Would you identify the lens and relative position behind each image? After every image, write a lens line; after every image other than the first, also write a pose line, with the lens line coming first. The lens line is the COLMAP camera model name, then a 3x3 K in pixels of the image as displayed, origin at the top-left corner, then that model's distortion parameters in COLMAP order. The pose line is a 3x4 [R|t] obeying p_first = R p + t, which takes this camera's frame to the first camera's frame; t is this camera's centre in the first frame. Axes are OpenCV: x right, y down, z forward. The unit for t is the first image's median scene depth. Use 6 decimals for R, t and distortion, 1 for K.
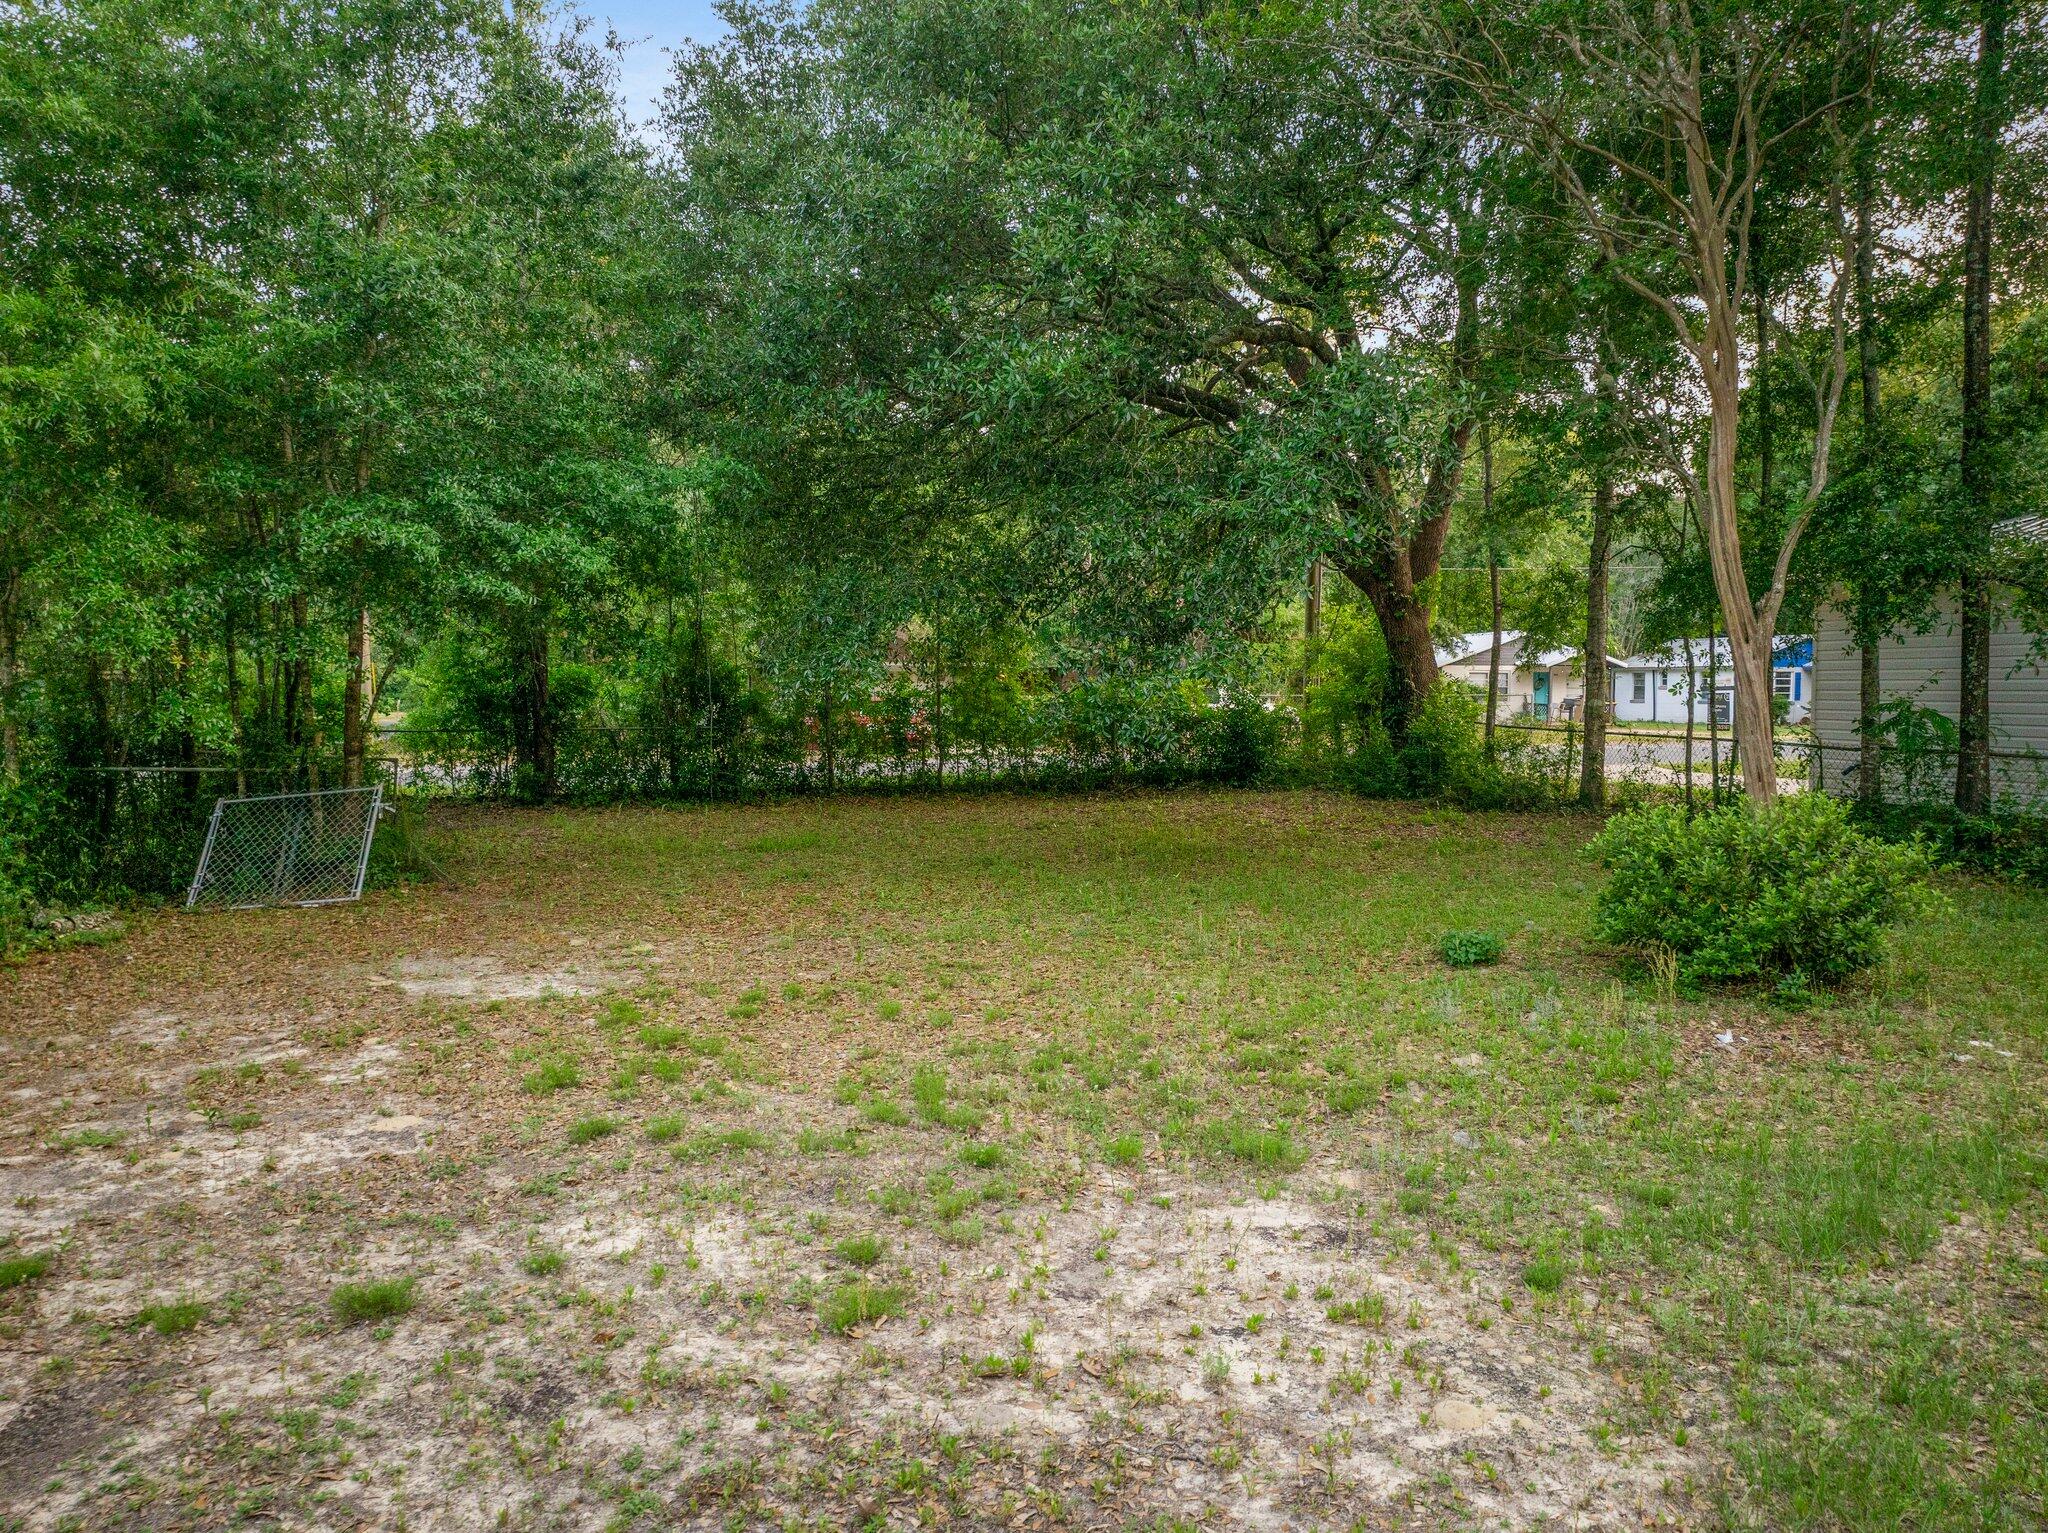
lens RADIAL K [[1449.3, 0, 1024.0], [0, 1449.3, 766.5], [0, 0, 1]] dist [-0.037342, -0.000697]
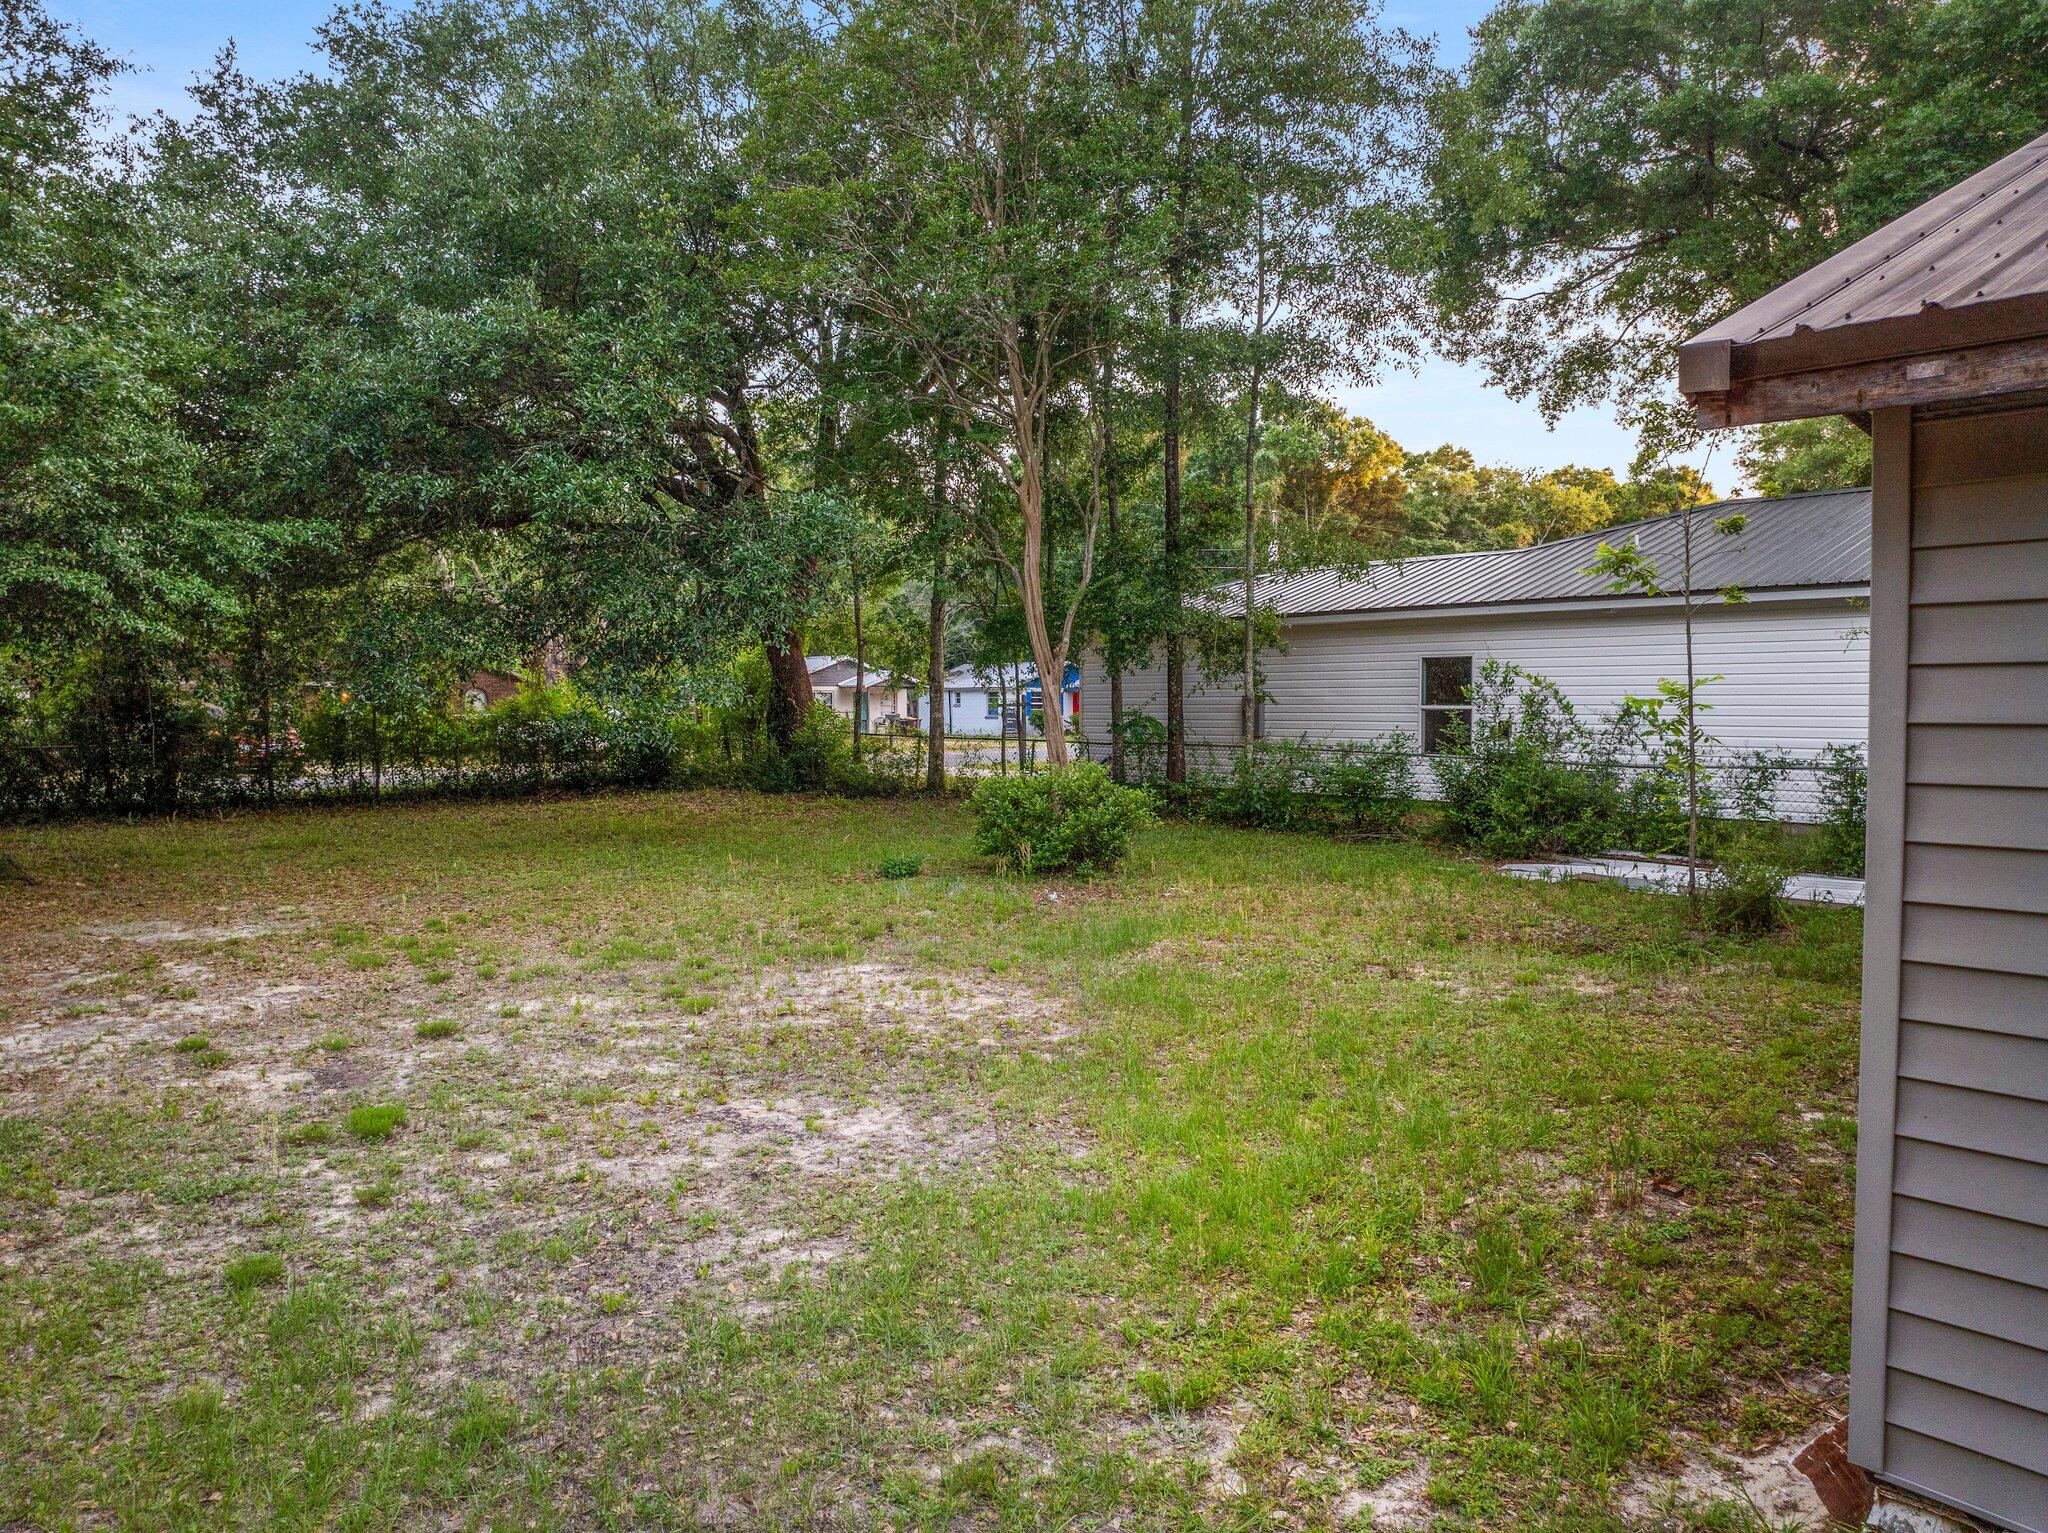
lens RADIAL K [[1441.5, 0, 1024.0], [0, 1441.5, 766.5], [0, 0, 1]] dist [-0.019613, -0.052030]
pose [[0.891330, -0.021135, 0.452863, -0.201208], [0.027111, 0.999610, -0.006708, 0.020683], [-0.452544, 0.018257, 0.891555, -0.336669]]
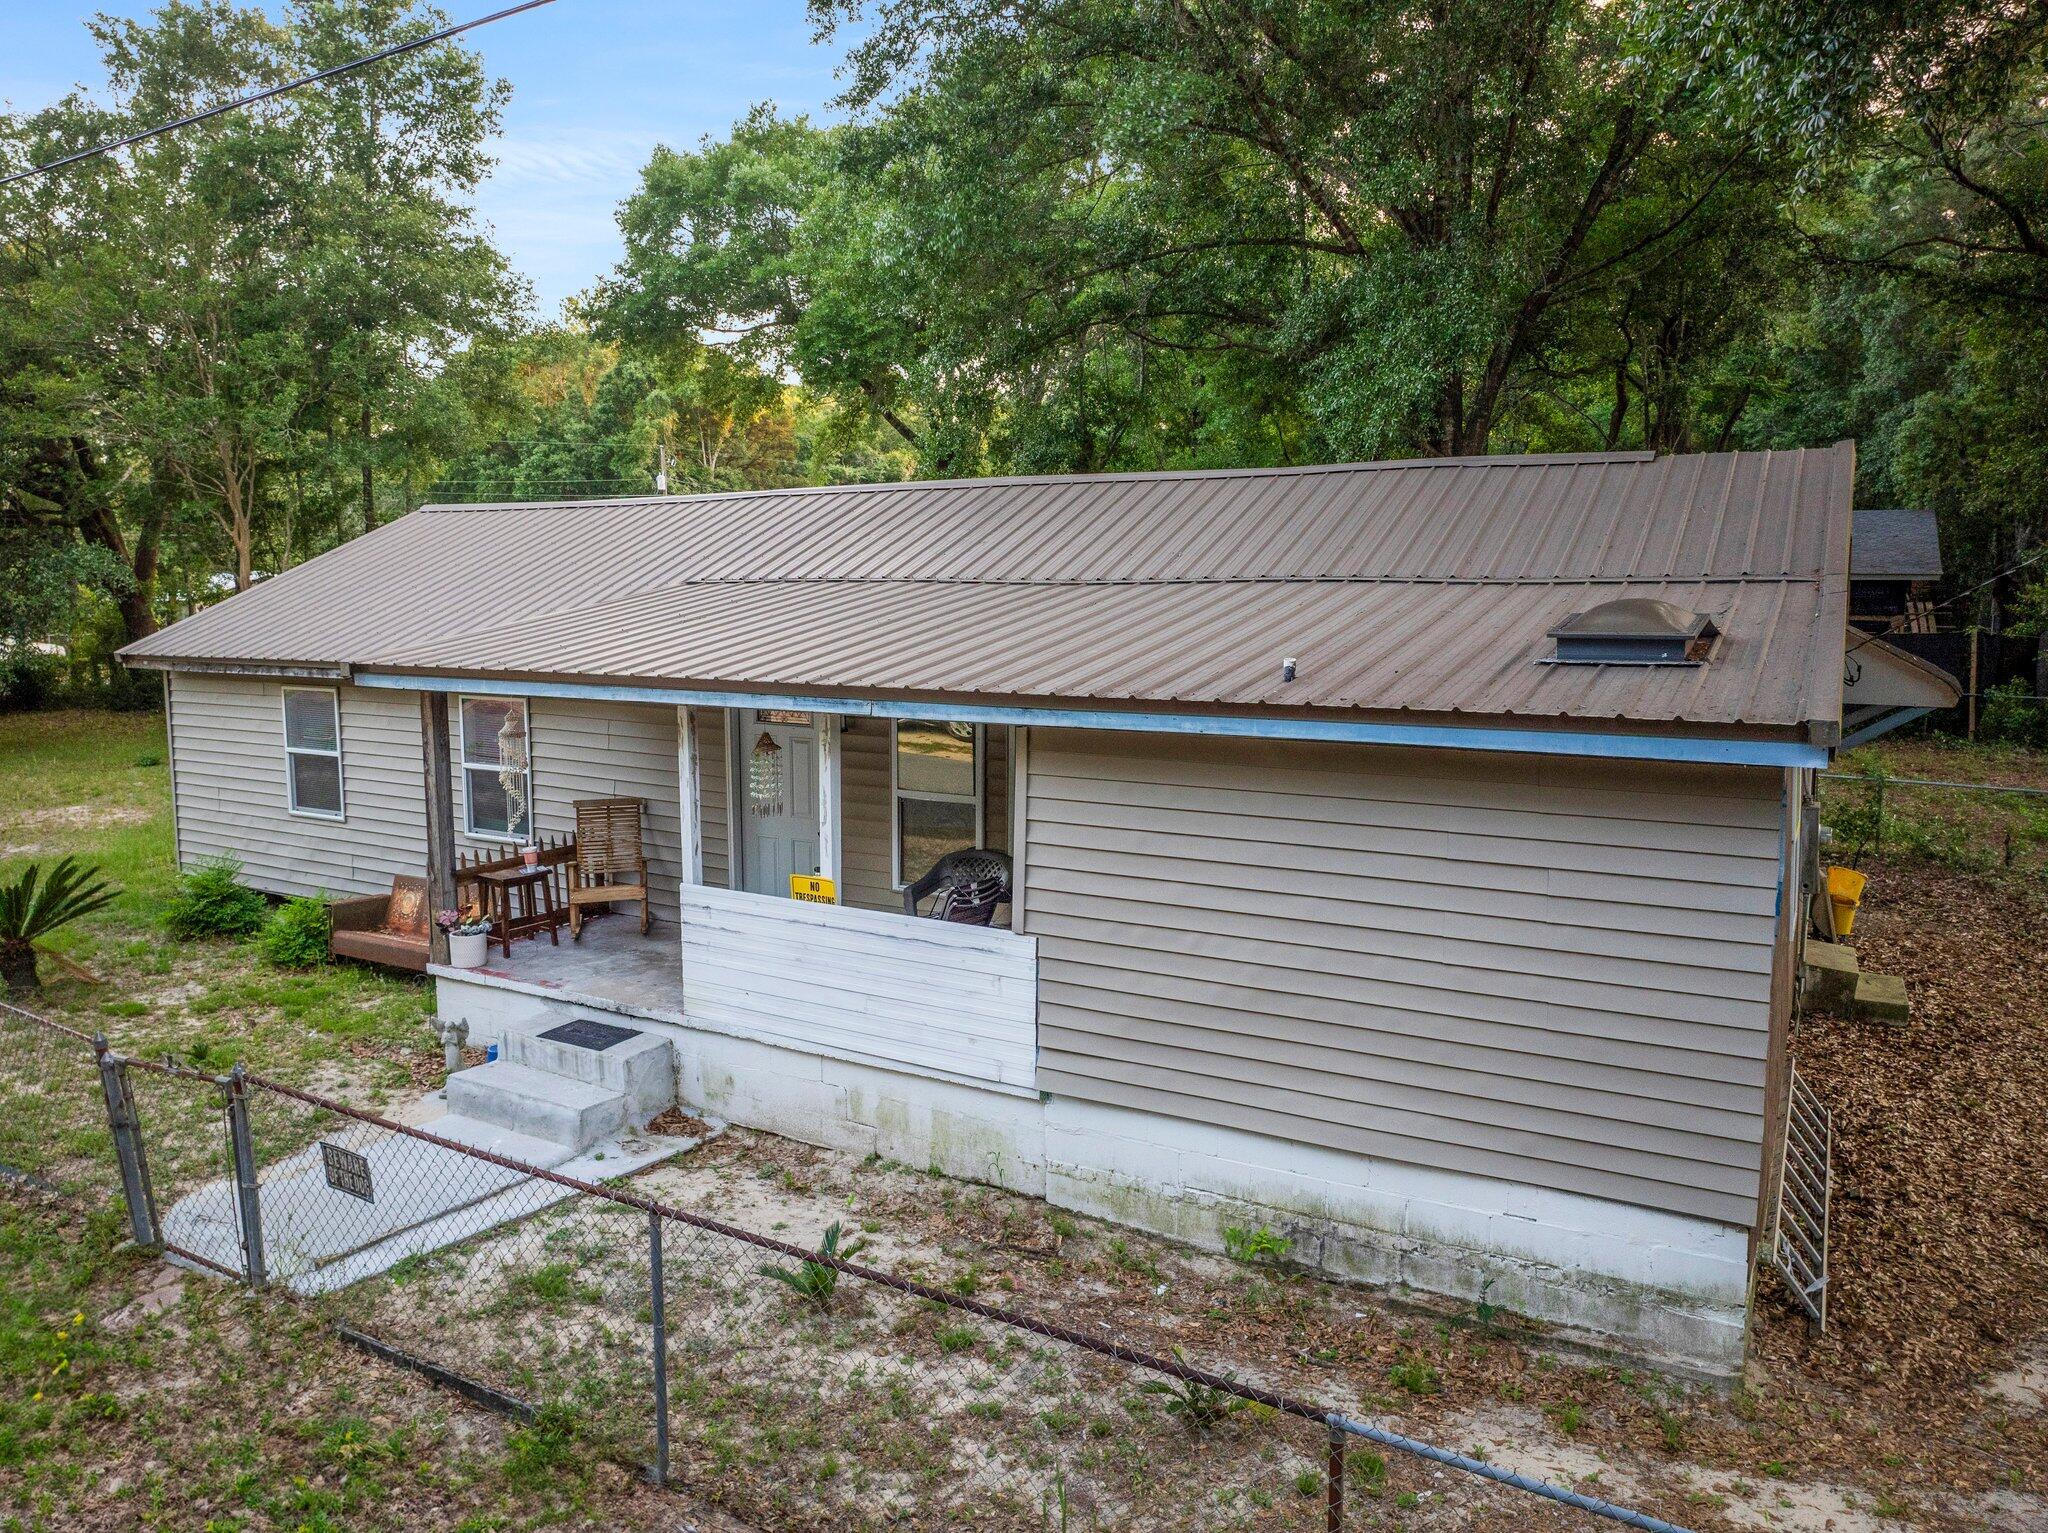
lens RADIAL K [[1441.3, 0, 1024.0], [0, 1441.3, 766.5], [0, 0, 1]] dist [-0.047757, 0.022238]
pose [[0.710064, -0.090587, 0.698286, -0.291255], [0.042128, 0.995379, 0.086290, -0.021639], [-0.702875, -0.031854, 0.710599, -1.546953]]
